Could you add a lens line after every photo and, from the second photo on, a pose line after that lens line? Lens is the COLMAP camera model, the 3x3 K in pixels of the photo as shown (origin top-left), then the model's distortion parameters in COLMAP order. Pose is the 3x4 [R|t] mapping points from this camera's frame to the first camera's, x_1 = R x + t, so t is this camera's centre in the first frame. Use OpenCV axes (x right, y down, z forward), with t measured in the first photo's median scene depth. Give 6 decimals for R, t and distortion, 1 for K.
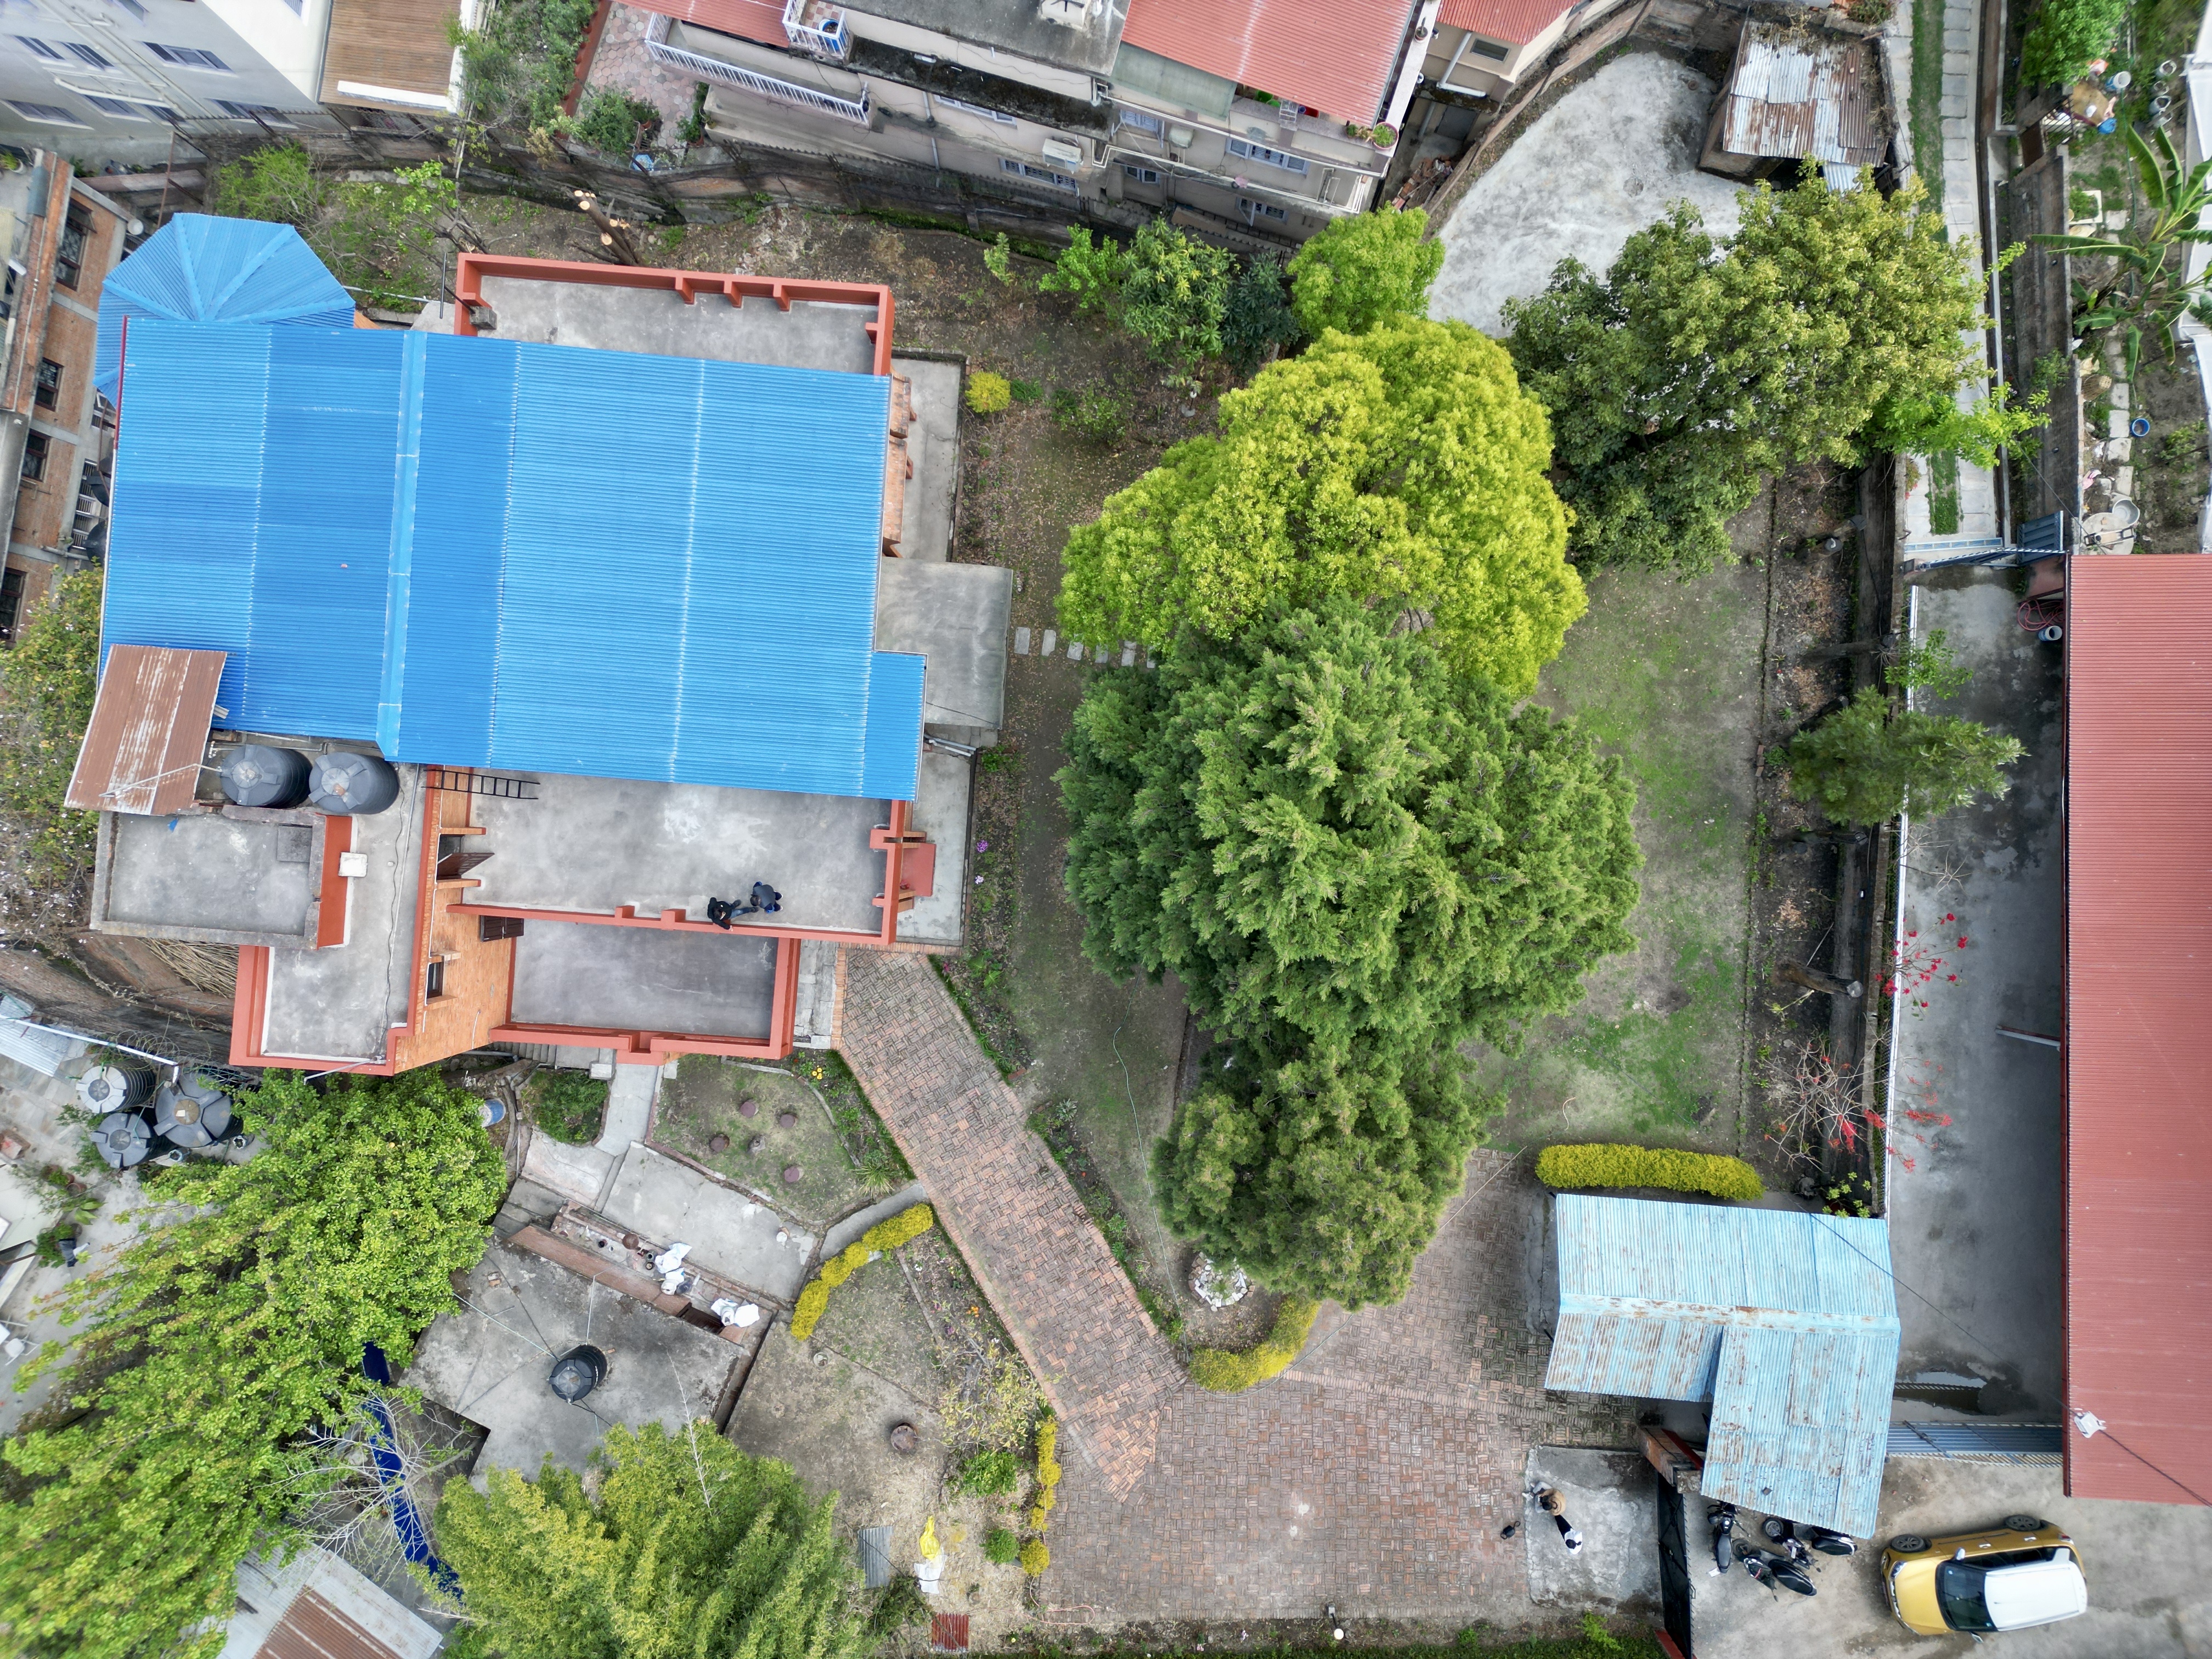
lens RADIAL K [[1549.1, 0, 1106.0], [0, 1549.1, 829.5], [0, 0, 1]] dist [0.068400, -0.062955]
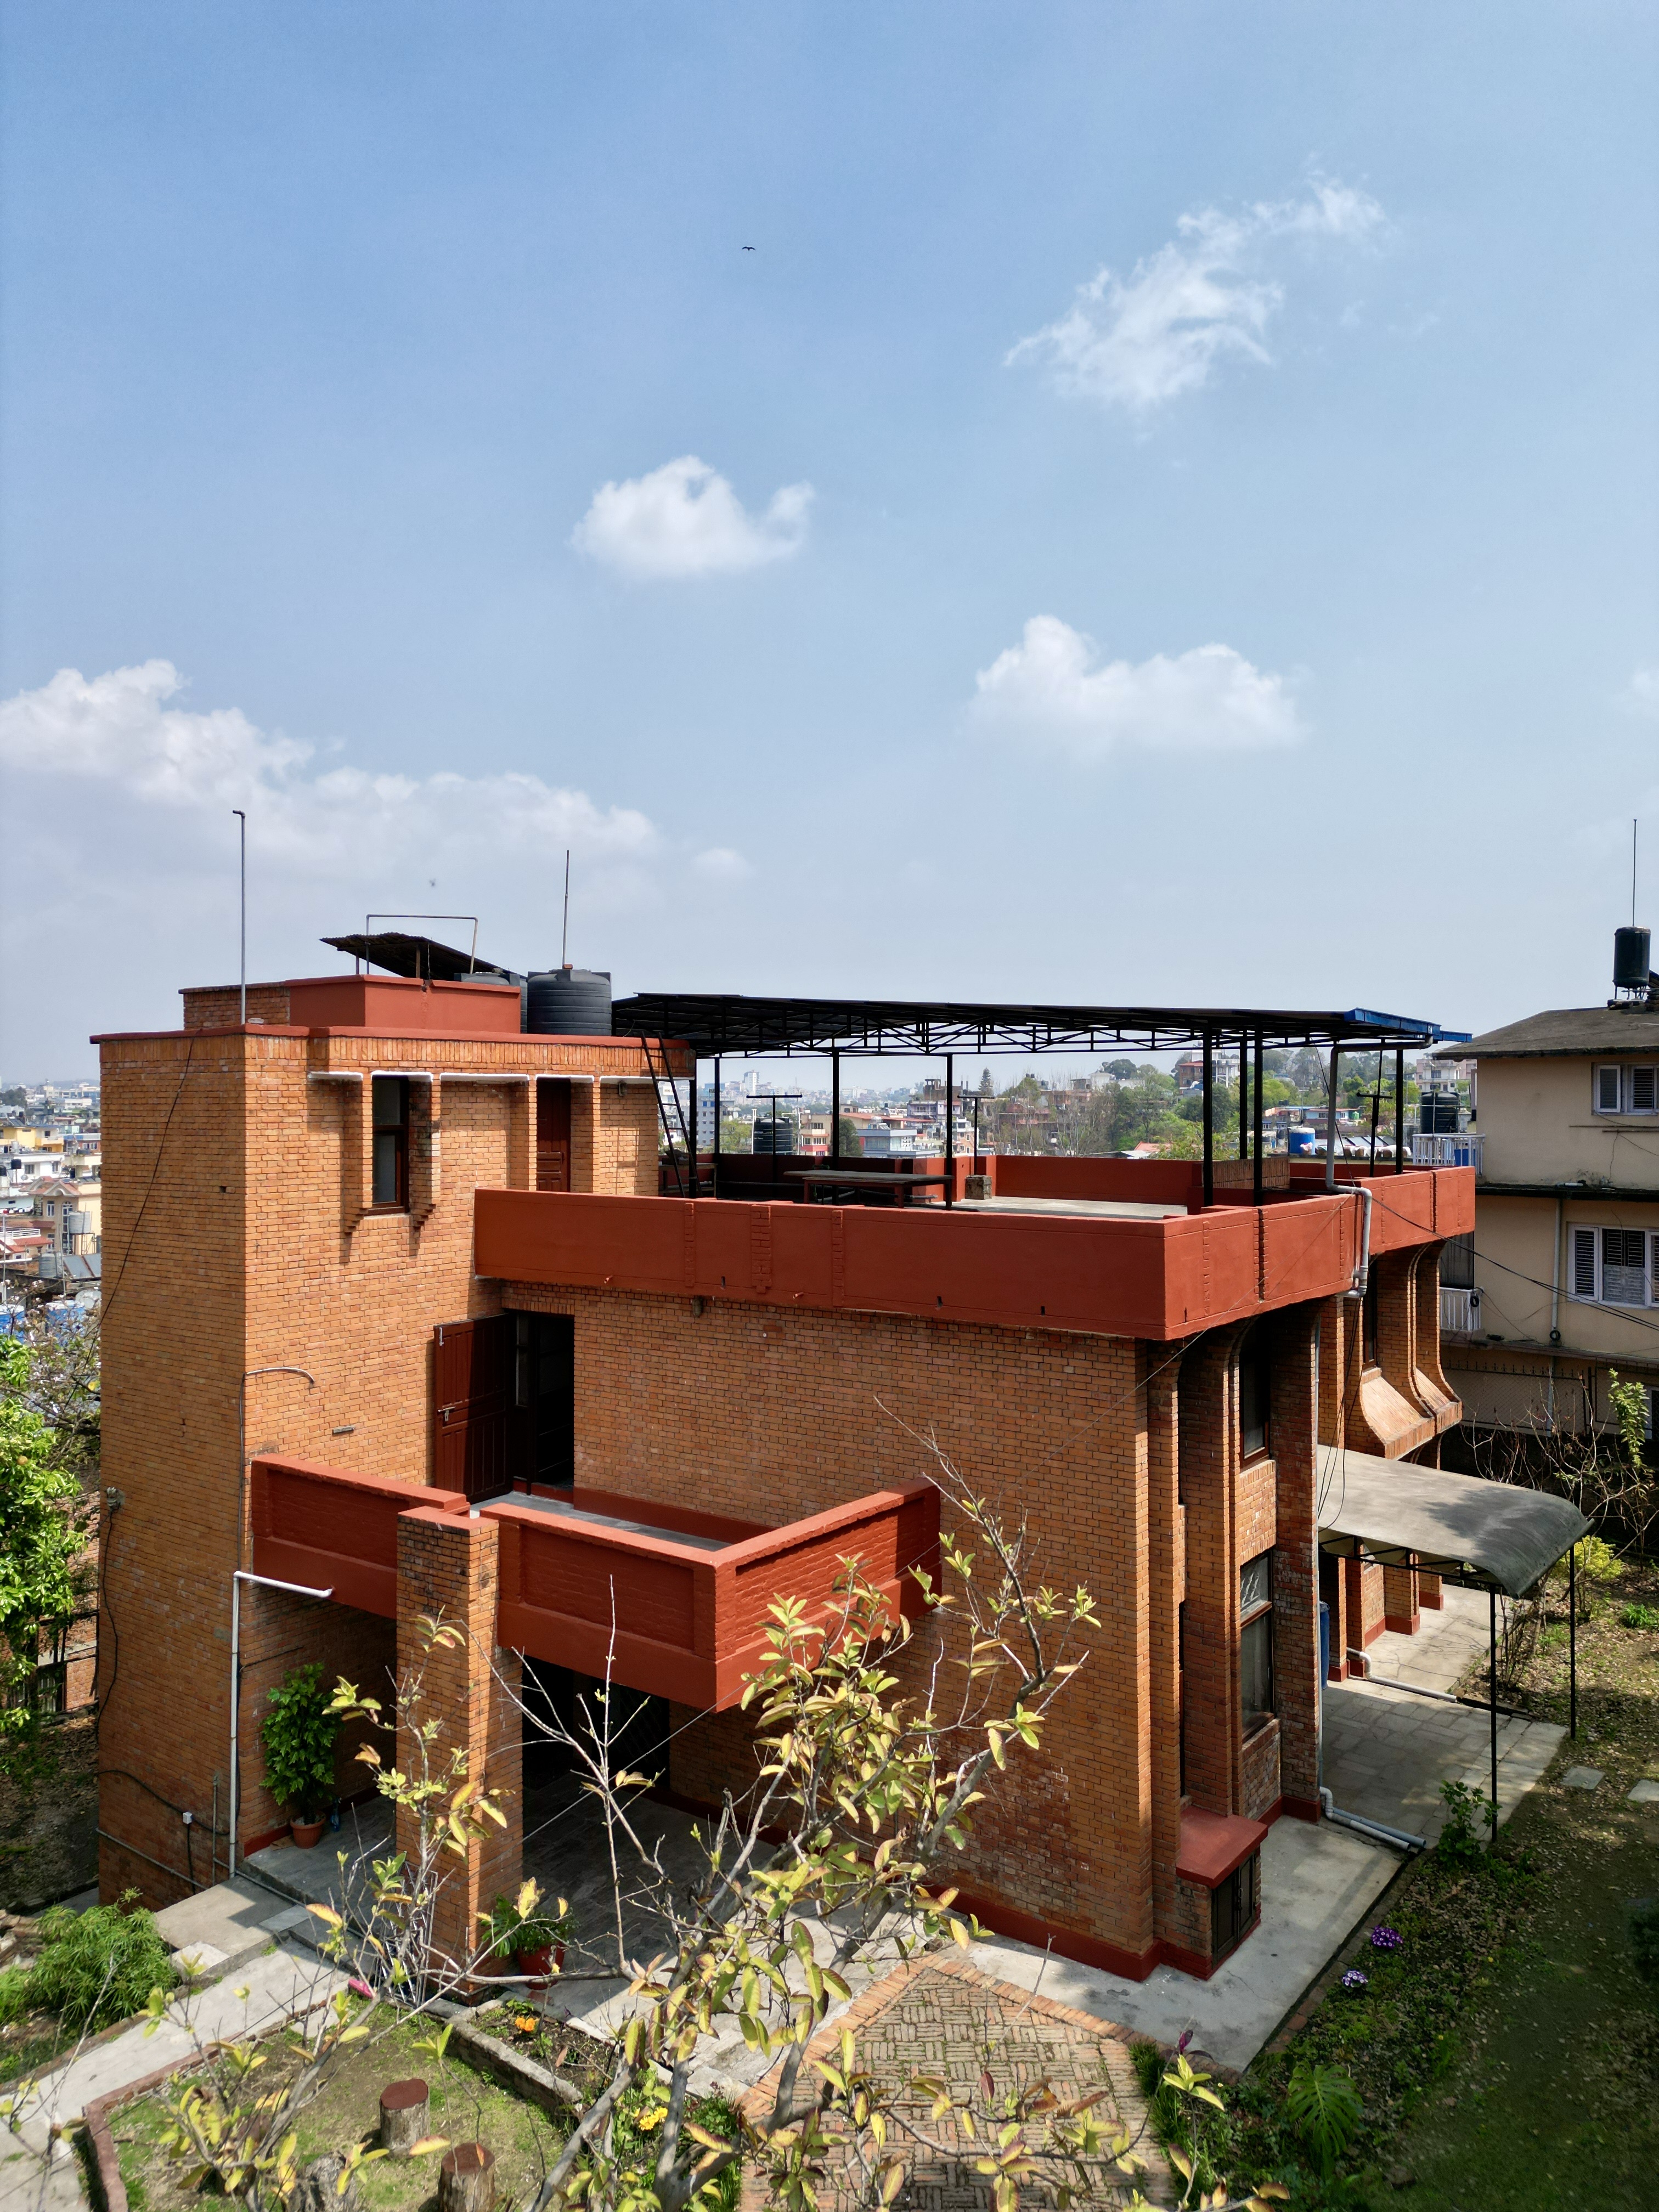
lens RADIAL K [[1549.1, 0, 834.0], [0, 1549.1, 1114.5], [0, 0, 1]] dist [0.068400, -0.062955]
pose [[0.843181, 0.016447, -0.537378, 0.006533], [-0.537628, 0.023359, -0.842858, 0.392099], [-0.001310, 0.999592, 0.028538, 0.794184]]
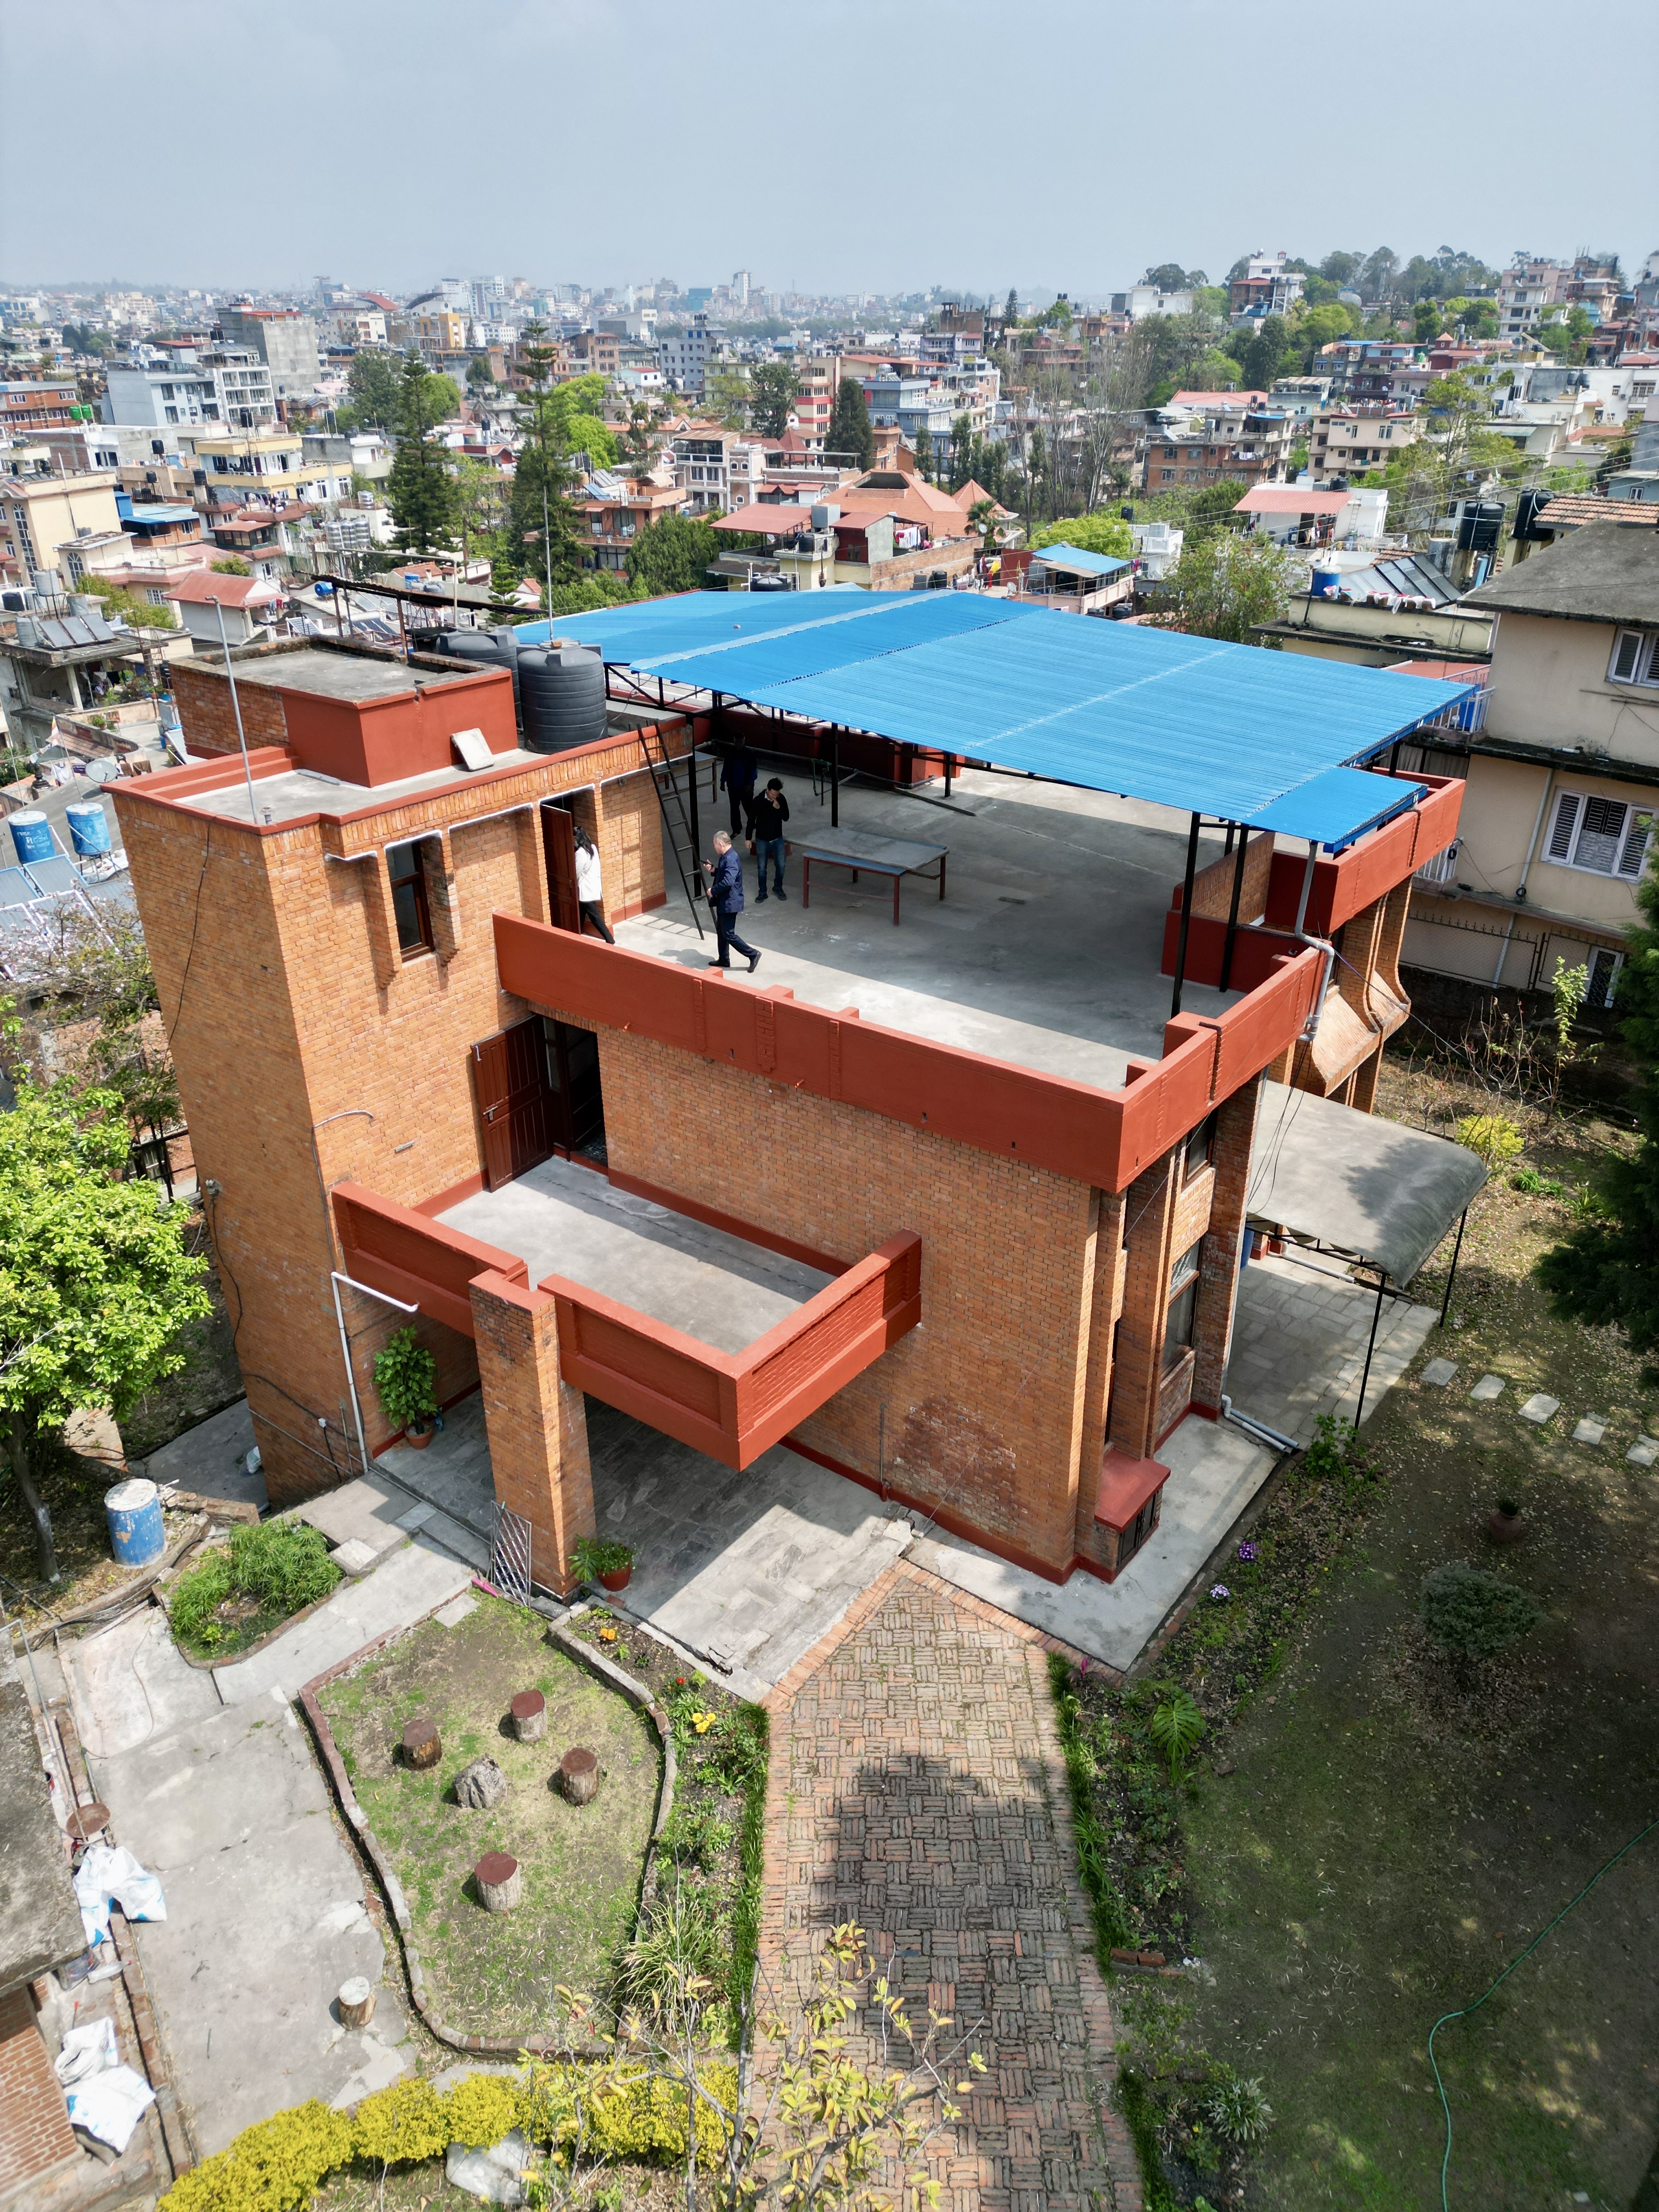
lens RADIAL K [[1549.1, 0, 834.0], [0, 1549.1, 1114.5], [0, 0, 1]] dist [0.068400, -0.062955]
pose [[0.842062, 0.255409, -0.475076, 0.007634], [-0.539370, 0.404199, -0.738717, 0.389234], [0.003351, 0.878288, 0.478121, 0.644558]]
